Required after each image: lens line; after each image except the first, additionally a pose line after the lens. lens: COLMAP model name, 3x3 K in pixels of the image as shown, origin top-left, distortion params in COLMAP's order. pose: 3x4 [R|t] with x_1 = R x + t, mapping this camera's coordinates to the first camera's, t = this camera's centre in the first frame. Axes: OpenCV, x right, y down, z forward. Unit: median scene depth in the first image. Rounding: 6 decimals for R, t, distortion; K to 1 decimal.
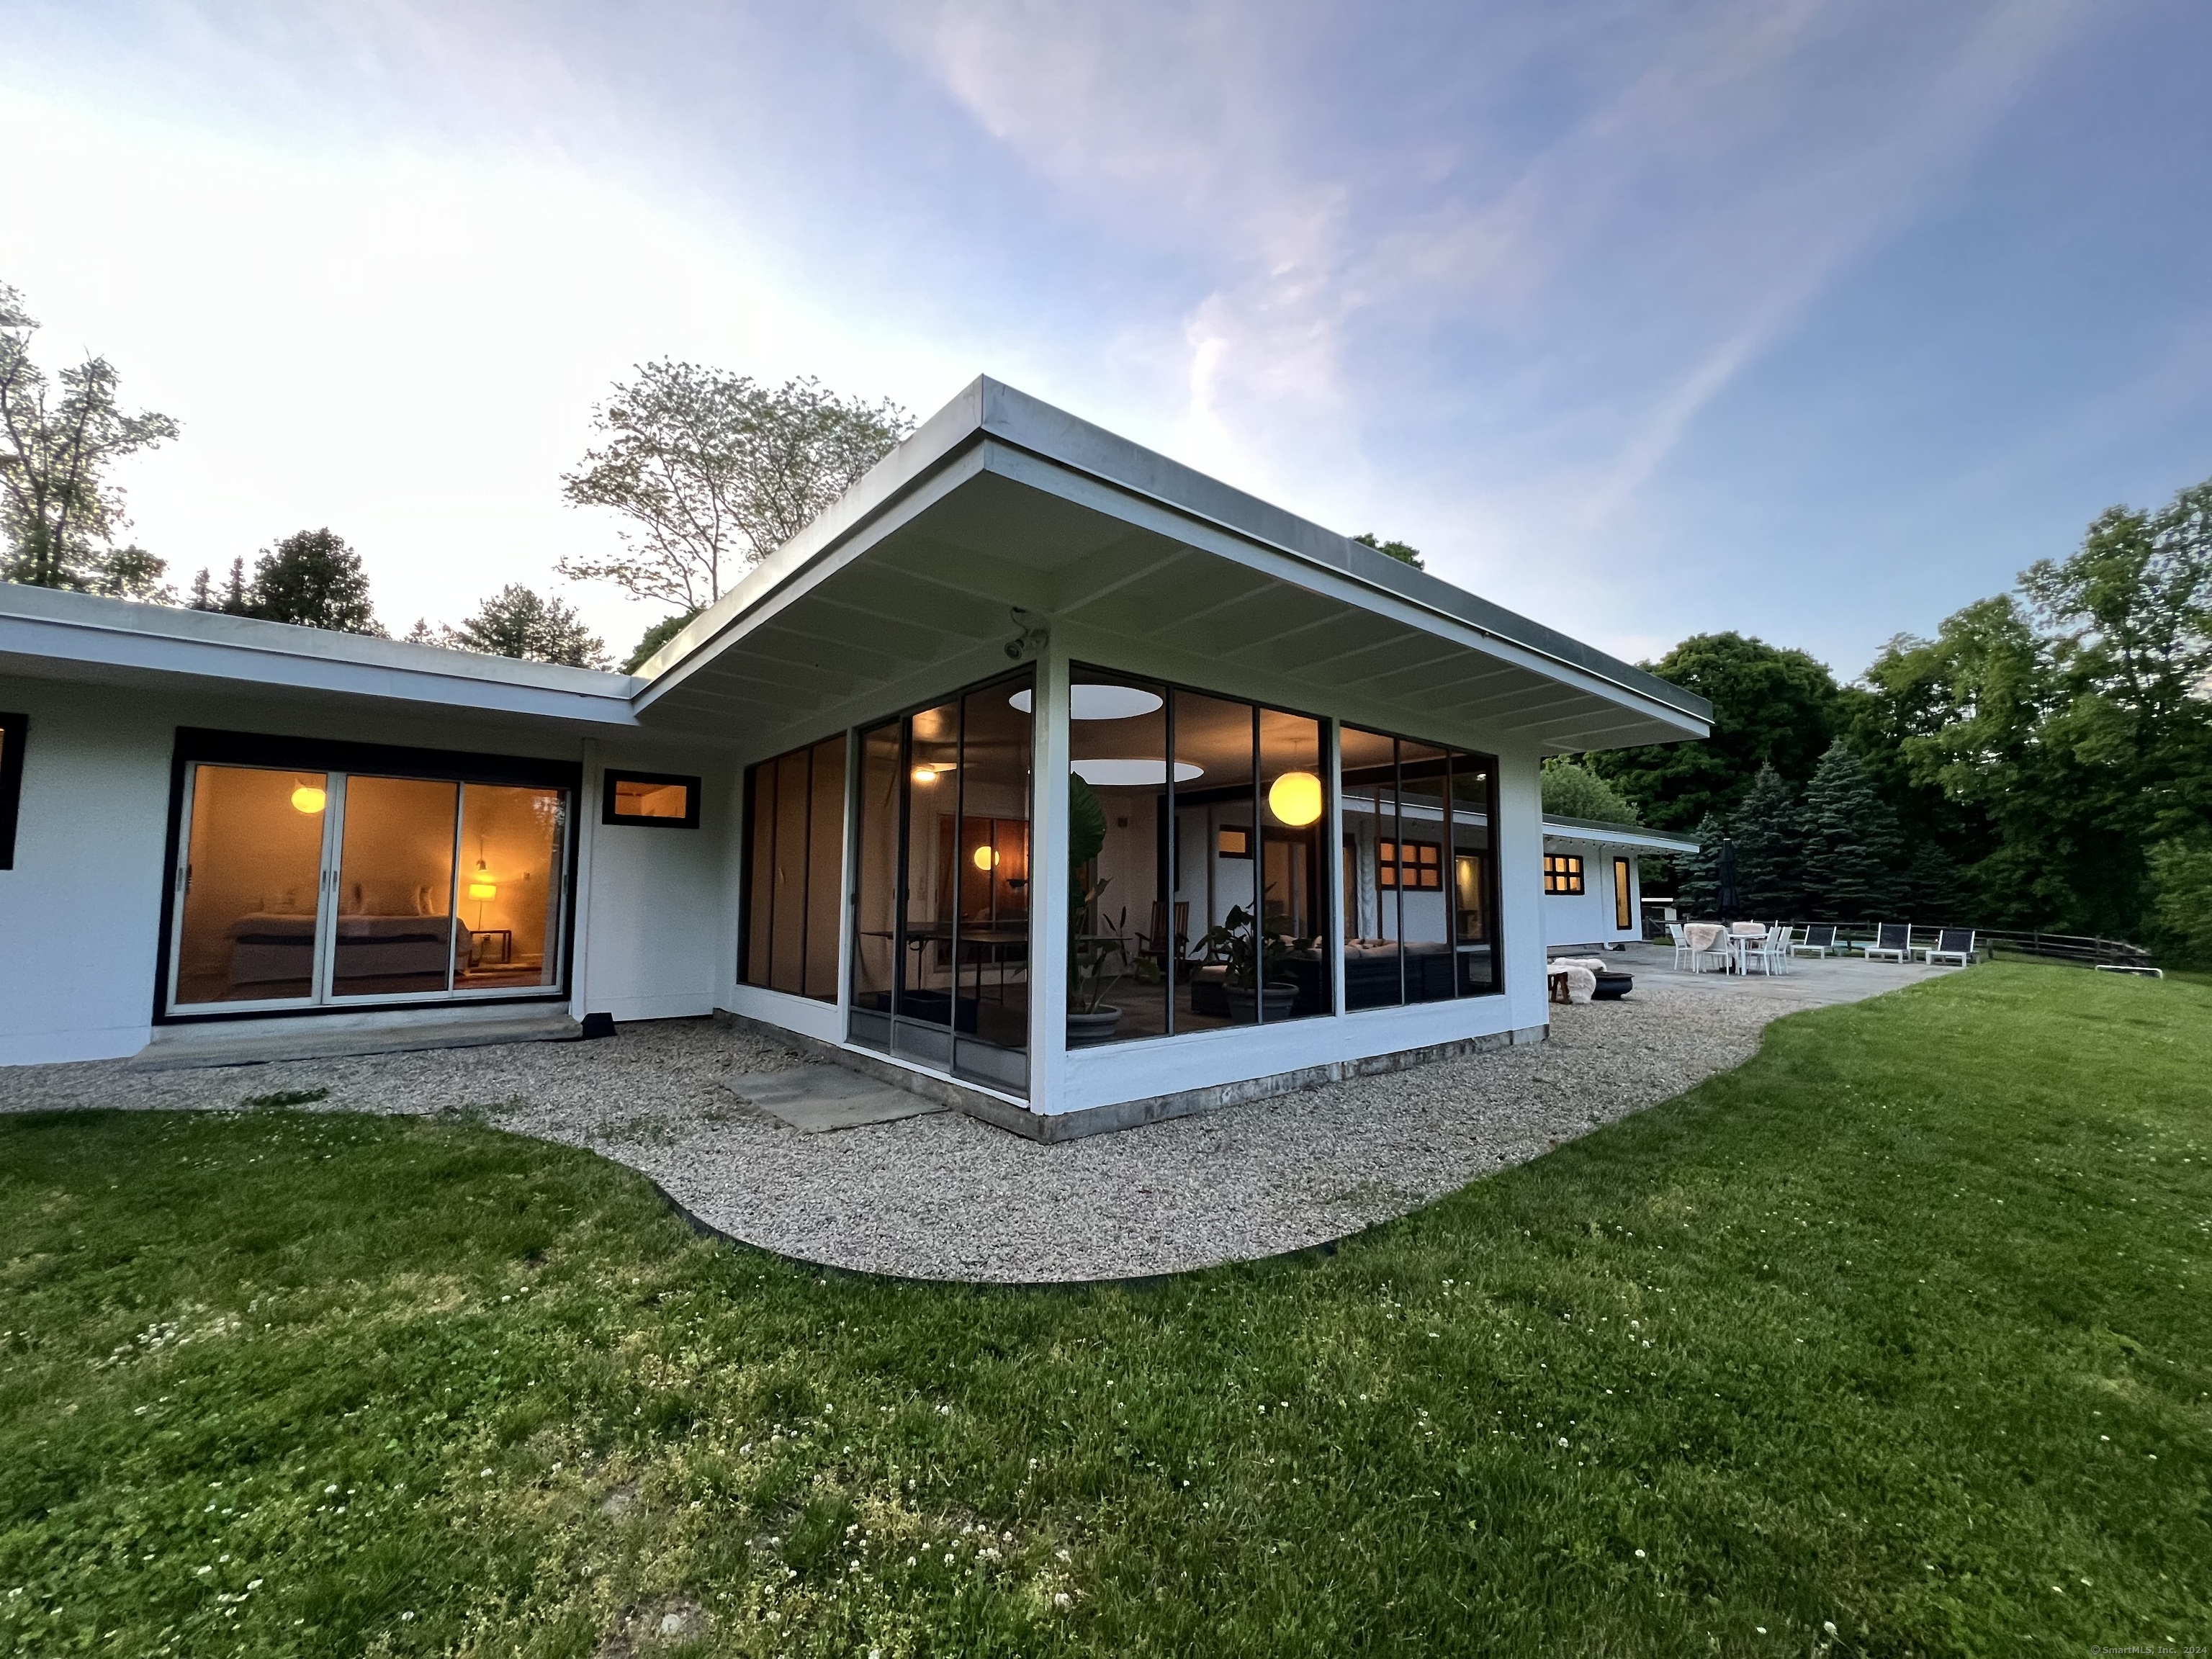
lens RADIAL K [[887.2, 0, 1161.9], [0, 887.2, 789.5], [0, 0, 1]] dist [-0.001521, -0.000810]
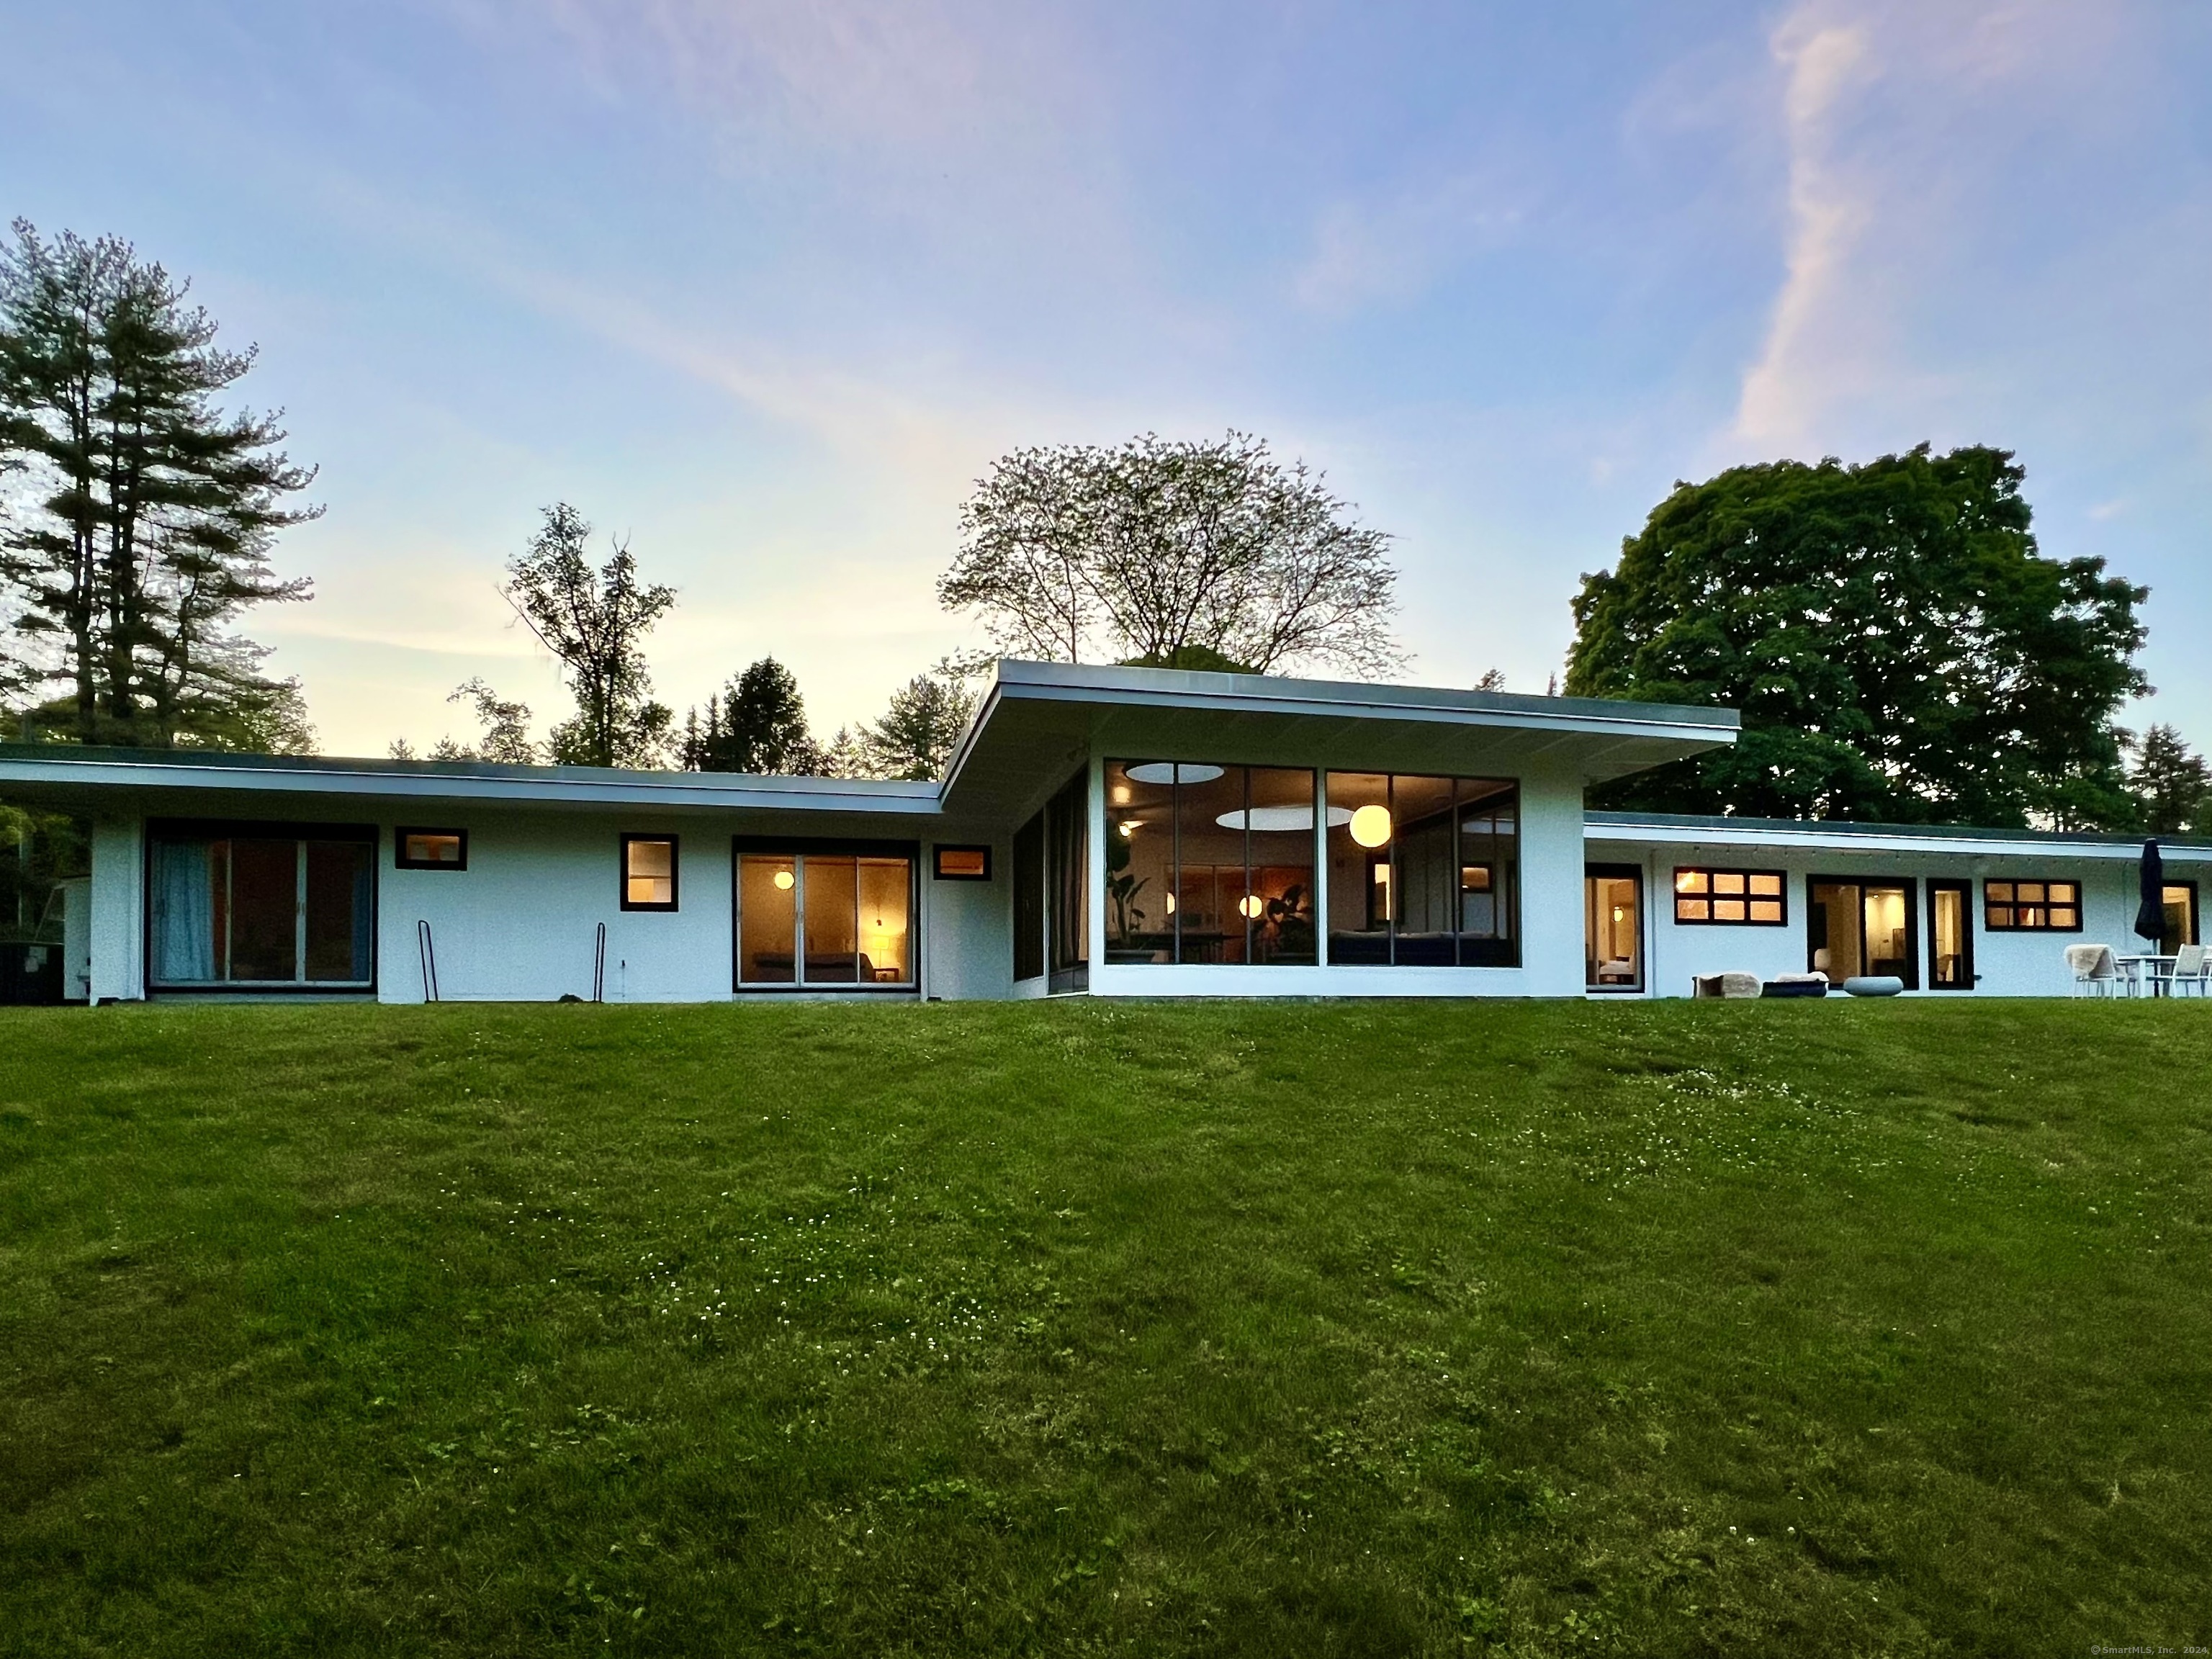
lens RADIAL K [[1148.3, 0, 1106.3], [0, 1148.3, 827.0], [0, 0, 1]] dist [-0.026919, -0.000260]
pose [[0.885233, -0.080586, -0.458115, 0.084583], [0.066381, 0.996684, -0.047053, 0.009467], [0.460388, 0.011243, 0.887647, -0.095449]]
